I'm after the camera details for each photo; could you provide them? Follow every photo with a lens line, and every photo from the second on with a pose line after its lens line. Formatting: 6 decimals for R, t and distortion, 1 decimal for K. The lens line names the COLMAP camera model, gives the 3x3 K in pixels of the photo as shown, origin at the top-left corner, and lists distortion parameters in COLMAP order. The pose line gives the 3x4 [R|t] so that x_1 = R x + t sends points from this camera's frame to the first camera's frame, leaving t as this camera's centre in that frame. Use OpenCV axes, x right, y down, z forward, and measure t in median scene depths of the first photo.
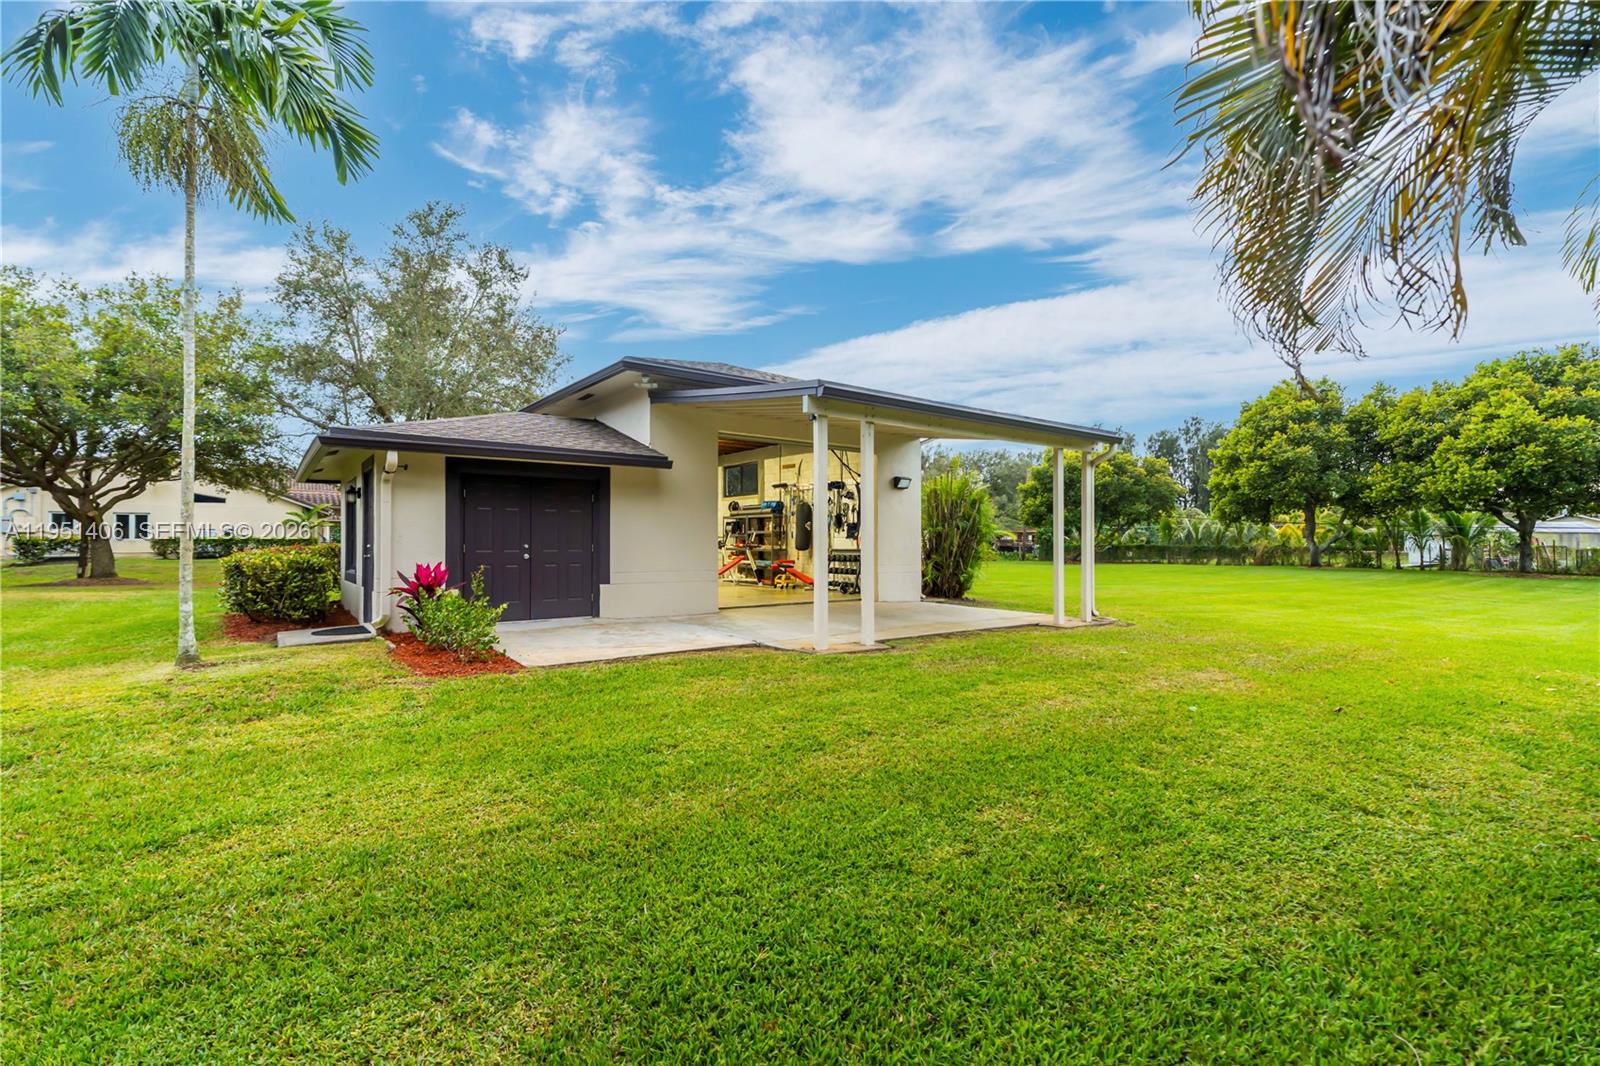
lens RADIAL K [[704.1, 0, 771.4], [0, 704.1, 539.1], [0, 0, 1]] dist [0.012112, -0.001296]
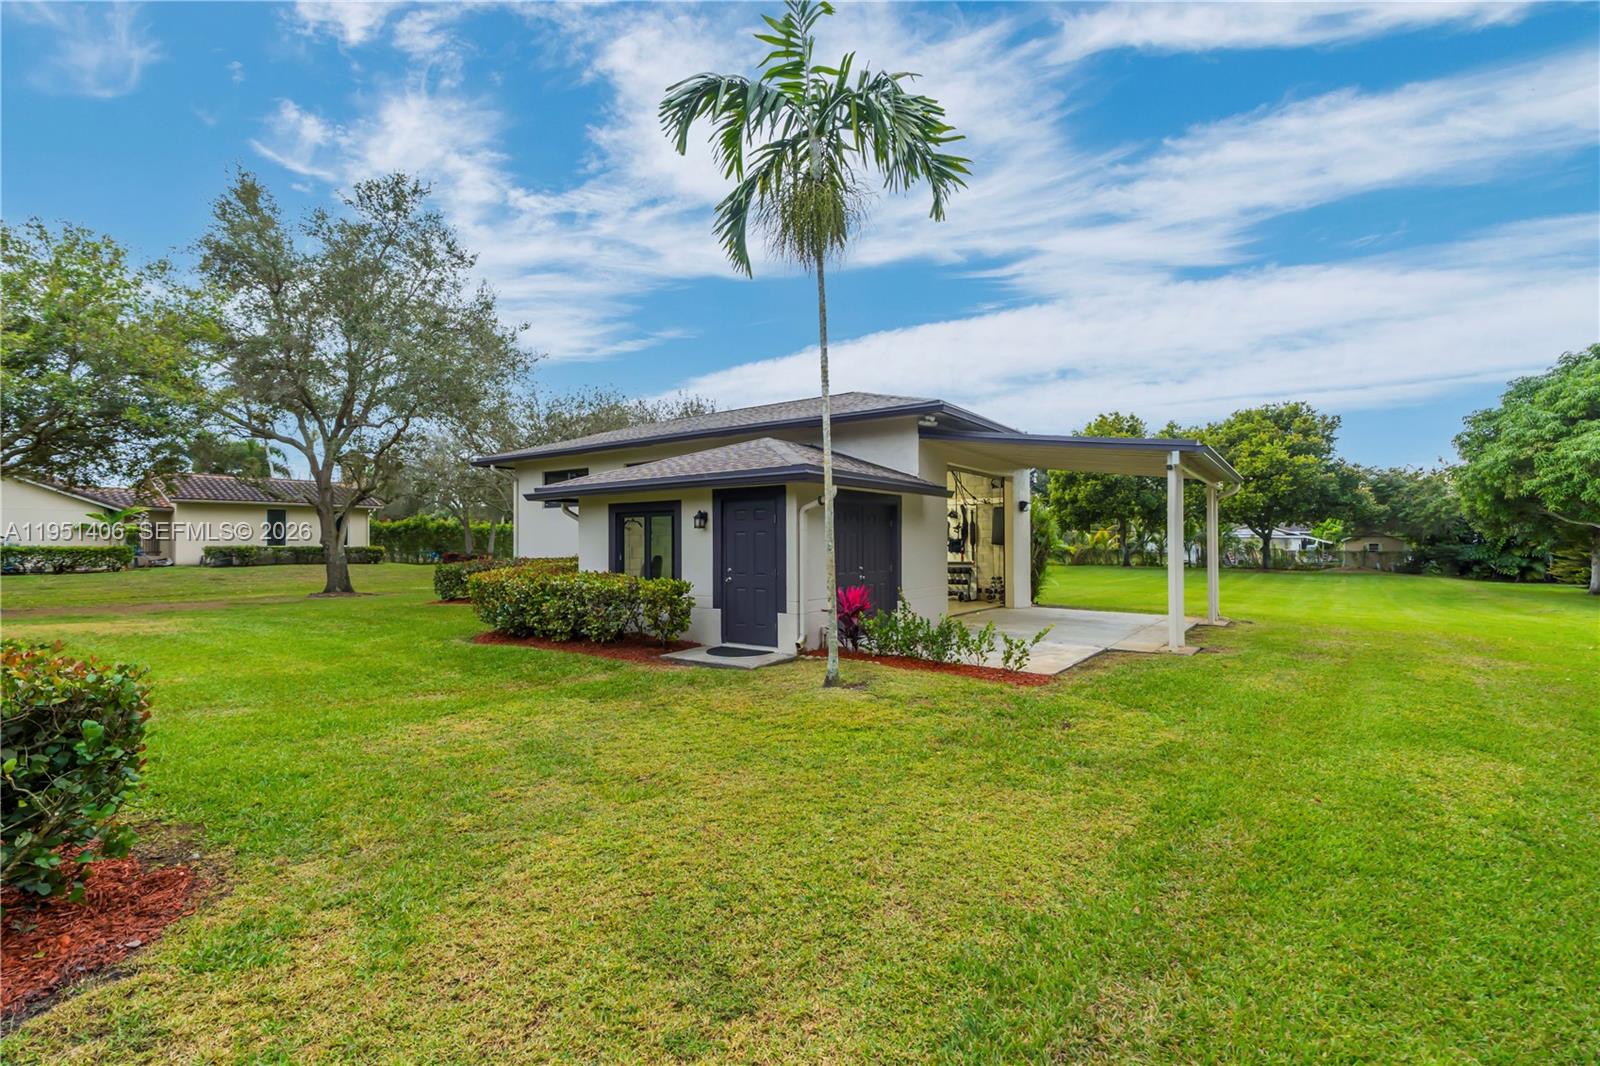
lens RADIAL K [[704.1, 0, 771.4], [0, 704.1, 539.1], [0, 0, 1]] dist [0.012112, -0.001296]
pose [[0.954313, -0.002002, 0.298801, -0.227512], [0.002197, 0.999998, -0.000316, -0.010336], [-0.298800, 0.000958, 0.954315, 0.001932]]
